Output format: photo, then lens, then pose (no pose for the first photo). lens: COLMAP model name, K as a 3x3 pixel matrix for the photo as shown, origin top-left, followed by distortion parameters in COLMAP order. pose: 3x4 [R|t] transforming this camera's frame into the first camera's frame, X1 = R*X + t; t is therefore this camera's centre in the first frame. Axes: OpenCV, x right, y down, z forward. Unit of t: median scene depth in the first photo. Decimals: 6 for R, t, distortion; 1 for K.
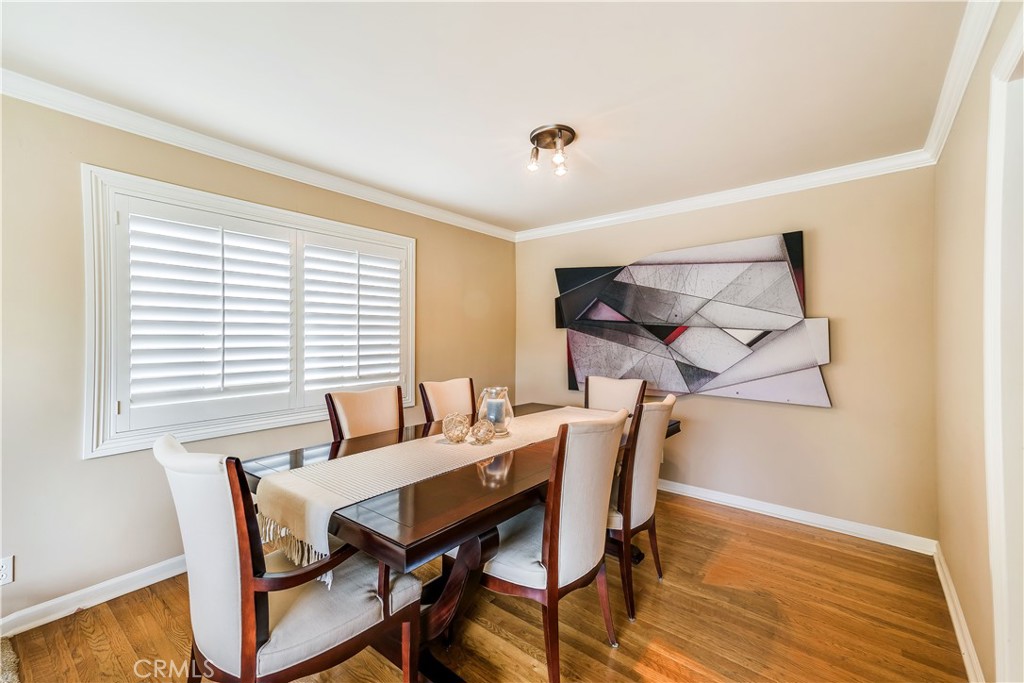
lens RADIAL K [[426.7, 0, 509.2], [0, 426.7, 332.5], [0, 0, 1]] dist [0.033155, 0.000026]
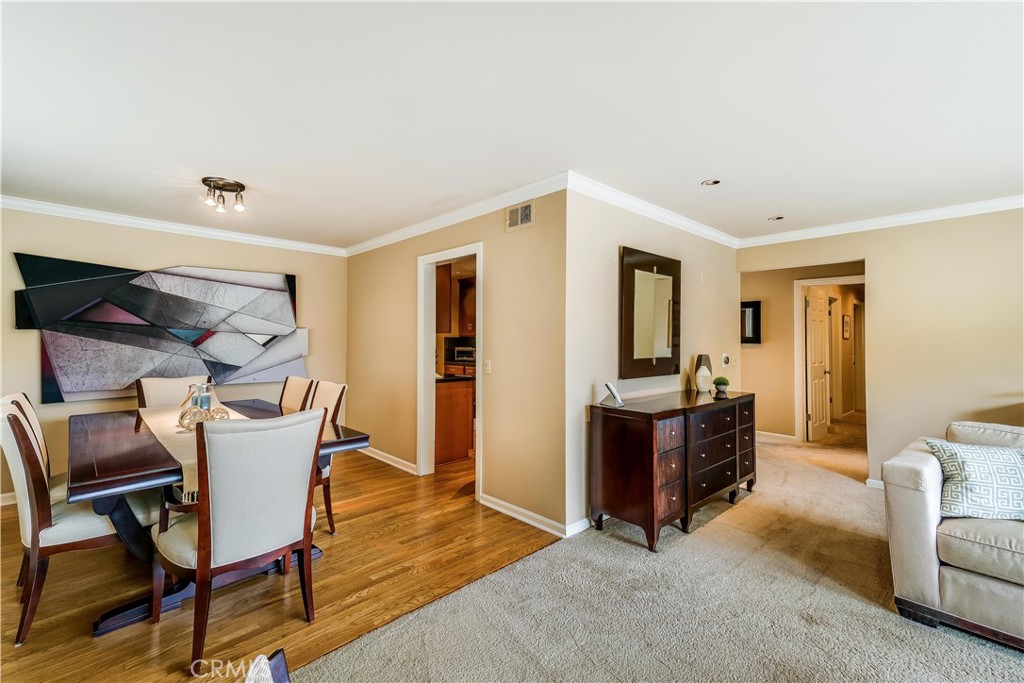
lens RADIAL K [[442.2, 0, 507.6], [0, 442.2, 331.3], [0, 0, 1]] dist [0.052601, -0.000159]
pose [[0.136349, 0.015296, 0.990543, -0.777723], [-0.013907, 0.999812, -0.013525, -0.008216], [-0.990563, -0.011931, 0.136536, -0.024976]]
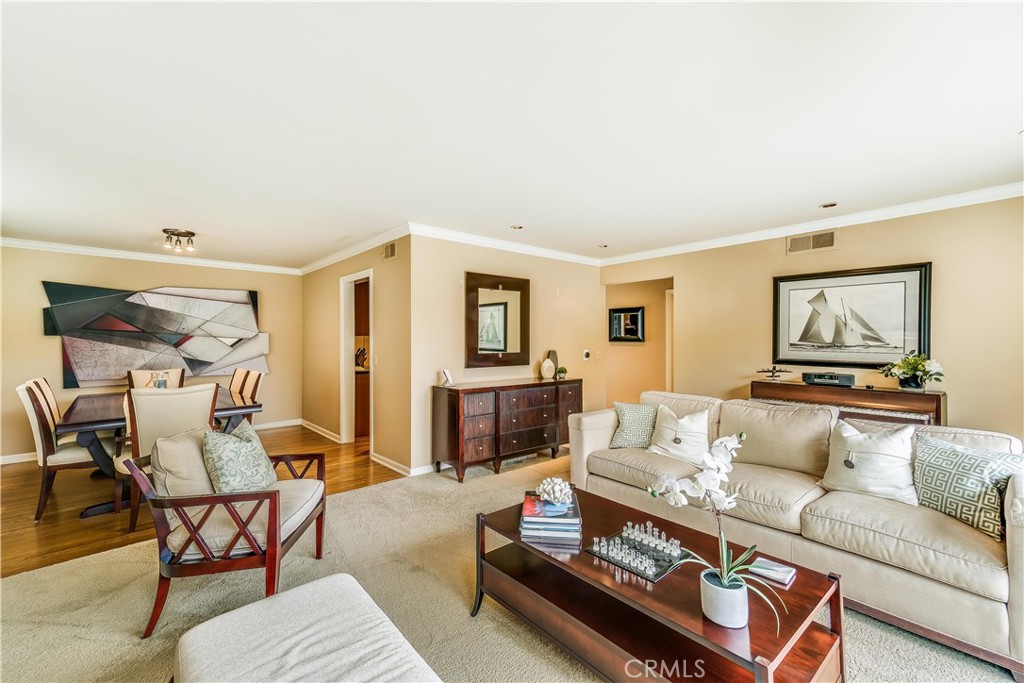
lens RADIAL K [[430.2, 0, 506.5], [0, 430.2, 336.7], [0, 0, 1]] dist [0.046137, 0.000894]
pose [[0.177327, 0.005041, 0.984139, -1.041252], [-0.005743, 0.999975, -0.004087, -0.010196], [-0.984135, -0.004927, 0.177352, -0.492229]]
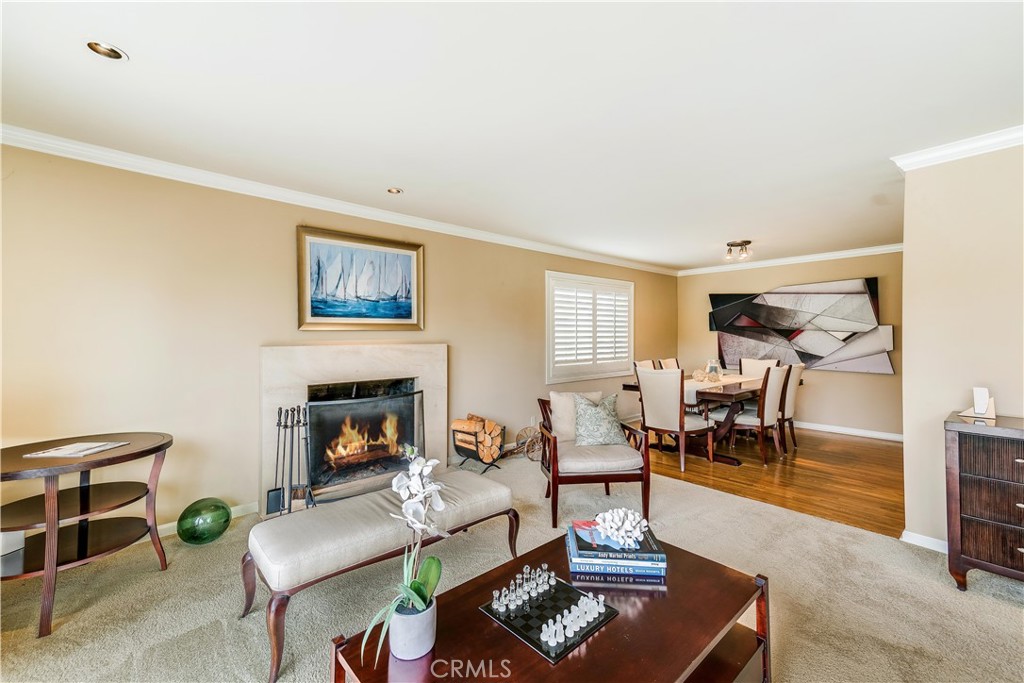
lens RADIAL K [[430.2, 0, 506.5], [0, 430.2, 336.7], [0, 0, 1]] dist [0.046137, 0.000894]
pose [[0.988459, -0.004168, -0.151433, -0.501157], [0.005946, 0.999919, 0.011292, -0.013876], [0.151373, -0.012062, 0.988403, -0.935058]]
